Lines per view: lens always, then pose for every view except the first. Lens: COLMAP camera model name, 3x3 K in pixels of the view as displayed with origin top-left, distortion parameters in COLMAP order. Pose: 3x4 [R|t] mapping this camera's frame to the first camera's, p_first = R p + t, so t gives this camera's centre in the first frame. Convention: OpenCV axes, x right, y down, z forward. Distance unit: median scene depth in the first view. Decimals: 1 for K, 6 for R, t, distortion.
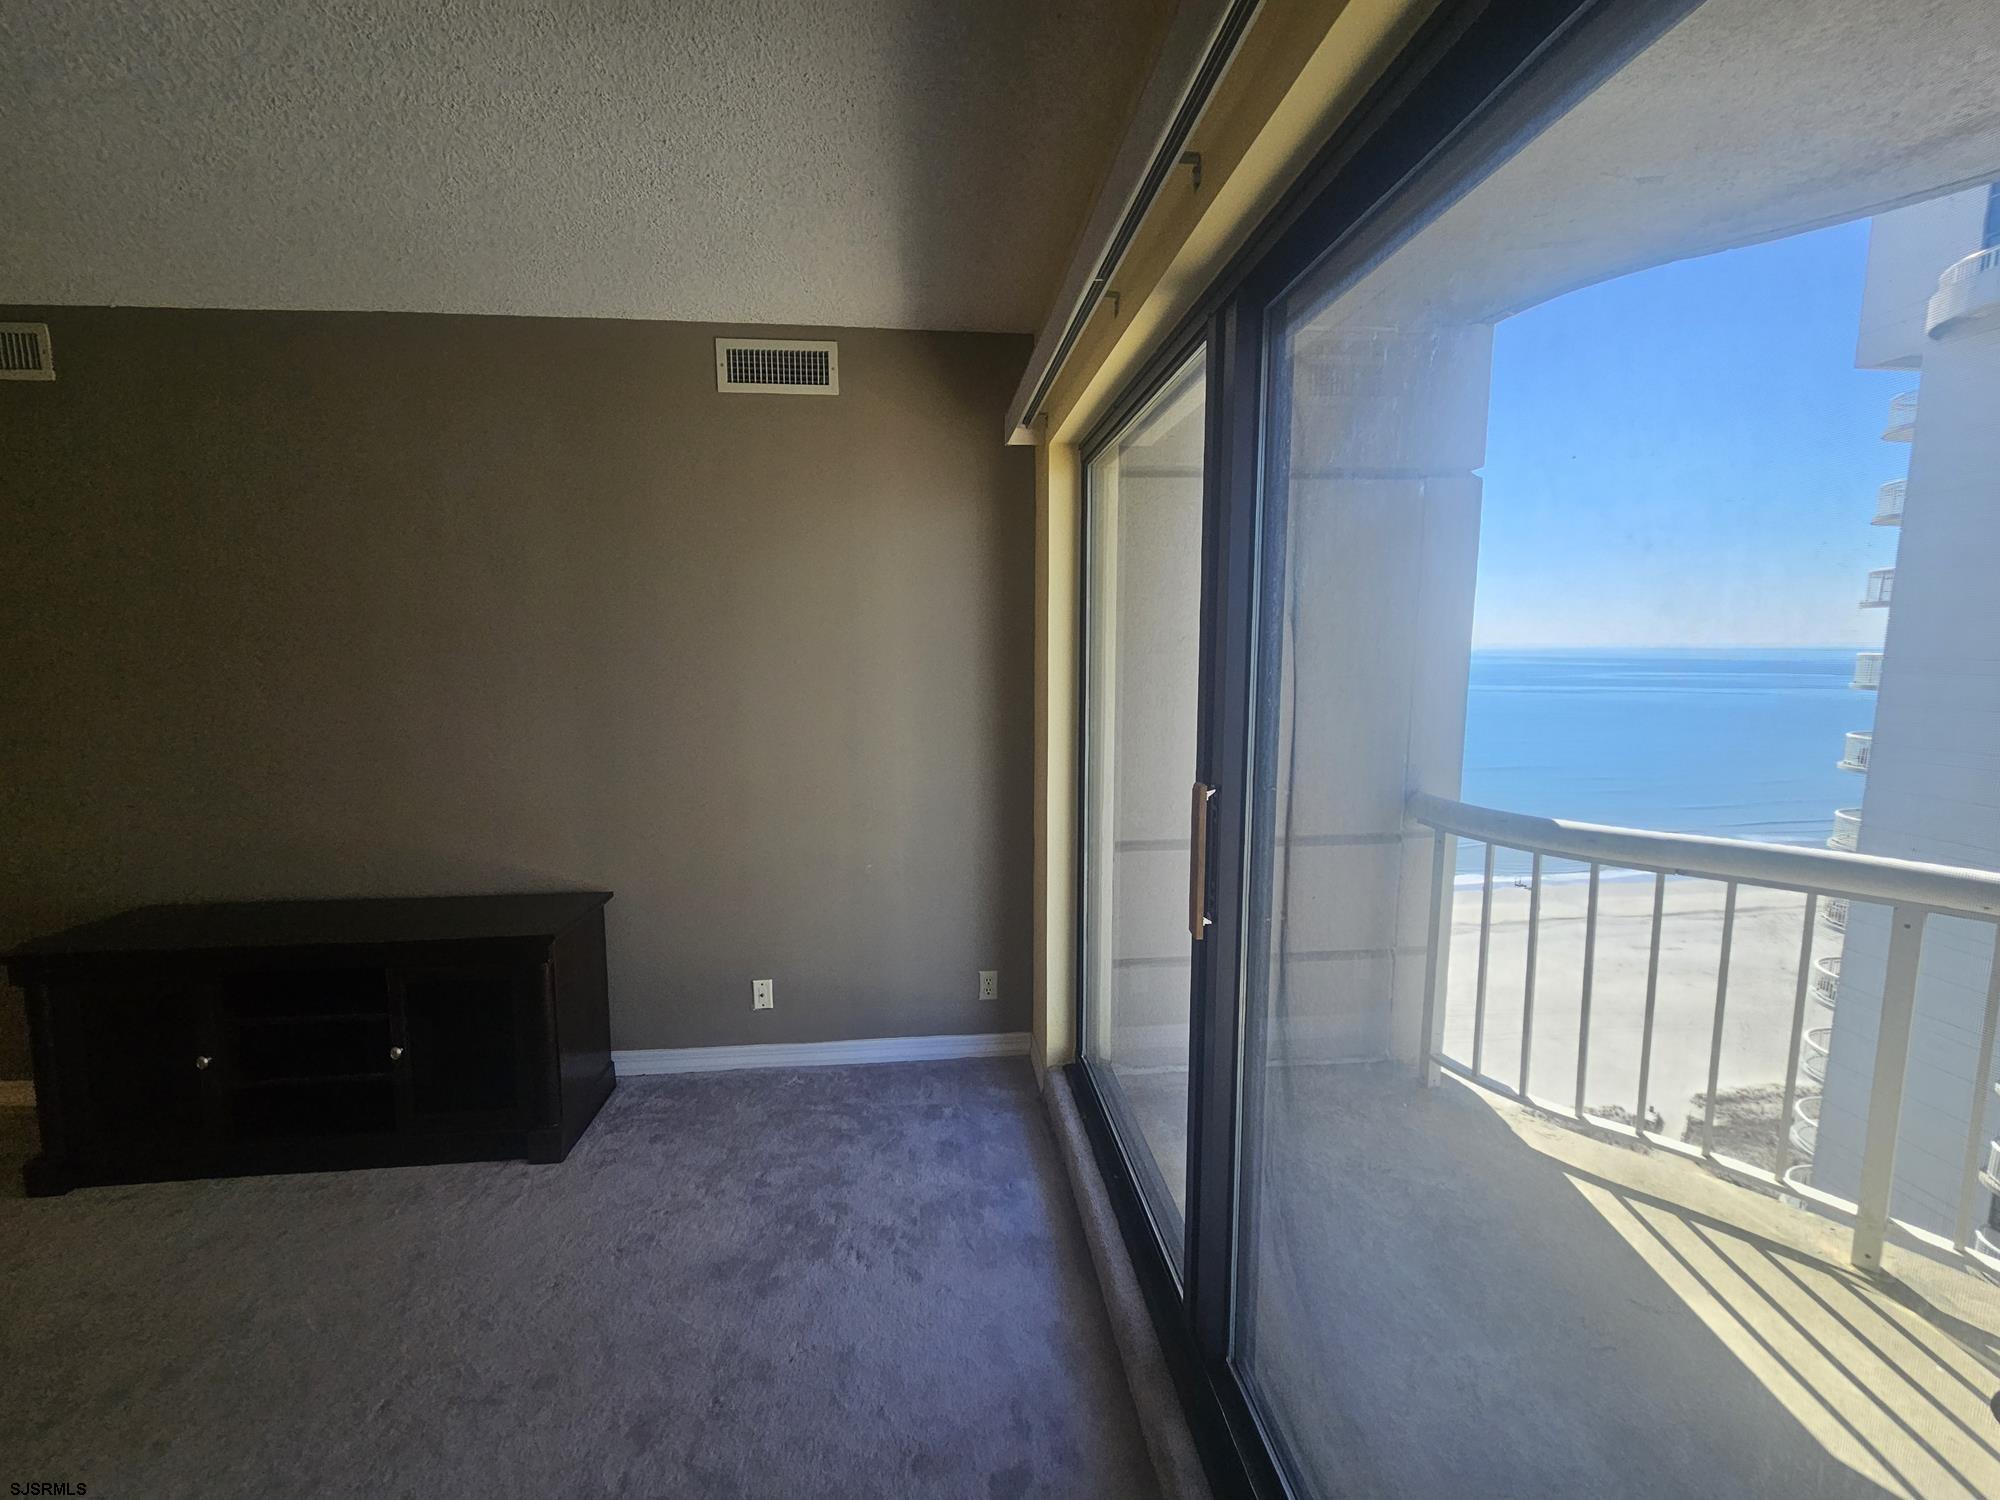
lens RADIAL K [[810.5, 0, 1006.5], [0, 810.5, 760.7], [0, 0, 1]] dist [0.005988, -0.000622]
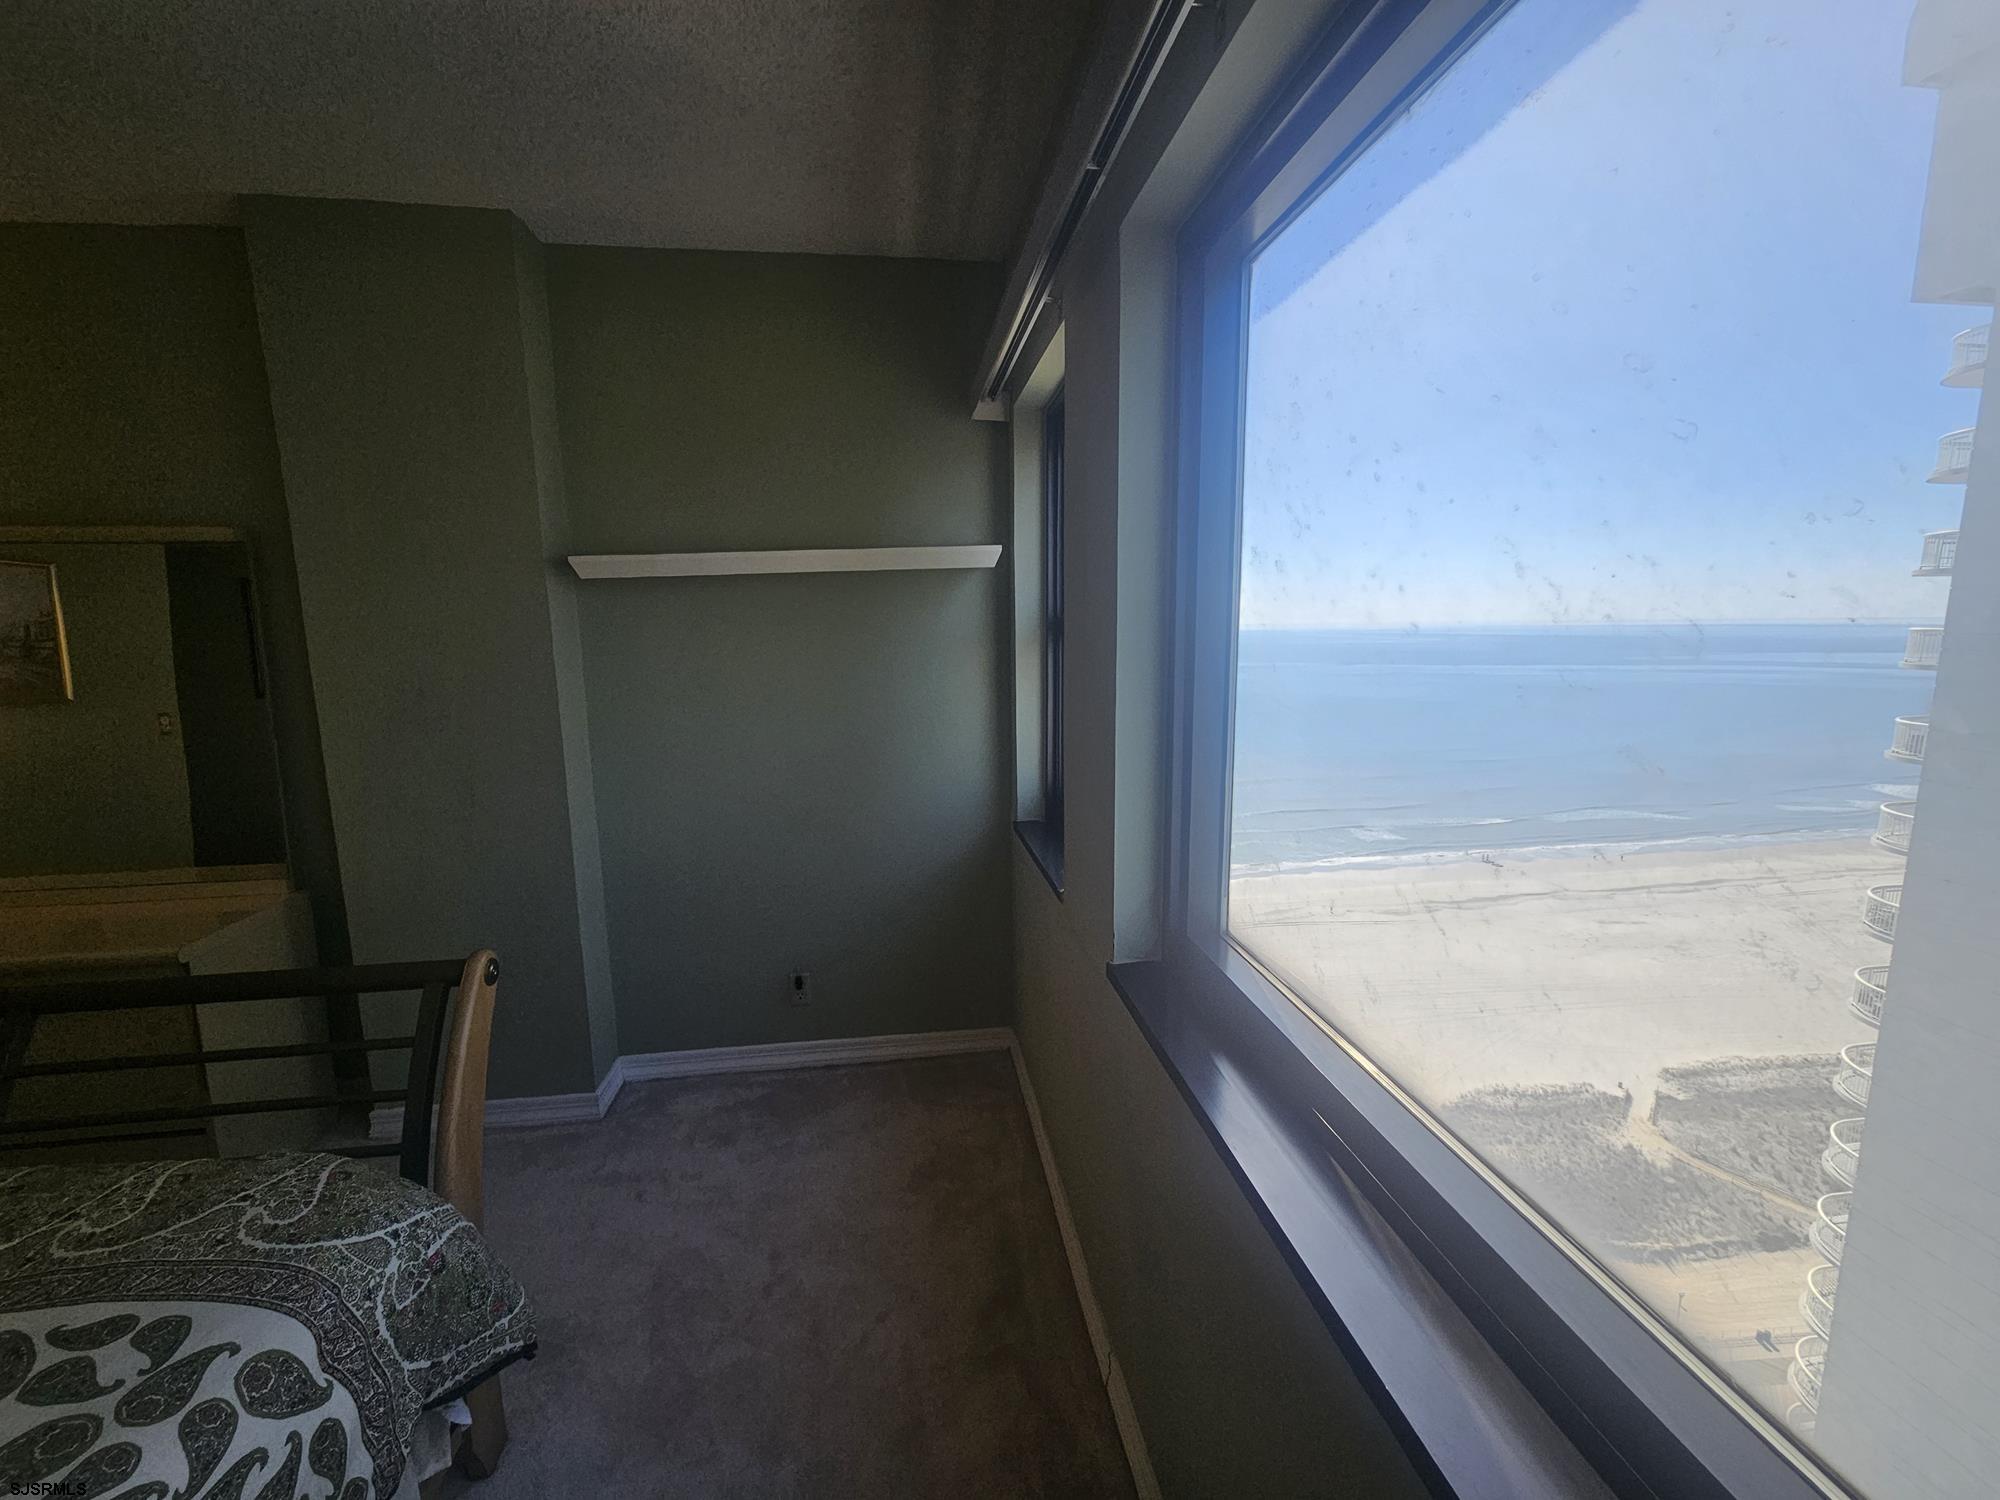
lens RADIAL K [[777.6, 0, 1014.3], [0, 777.6, 752.4], [0, 0, 1]] dist [0.011170, -0.000052]
pose [[0.999384, -0.010960, 0.033345, 0.038262], [0.010398, 0.999802, 0.016992, -0.020465], [-0.033524, -0.016634, 0.999299, 0.163140]]
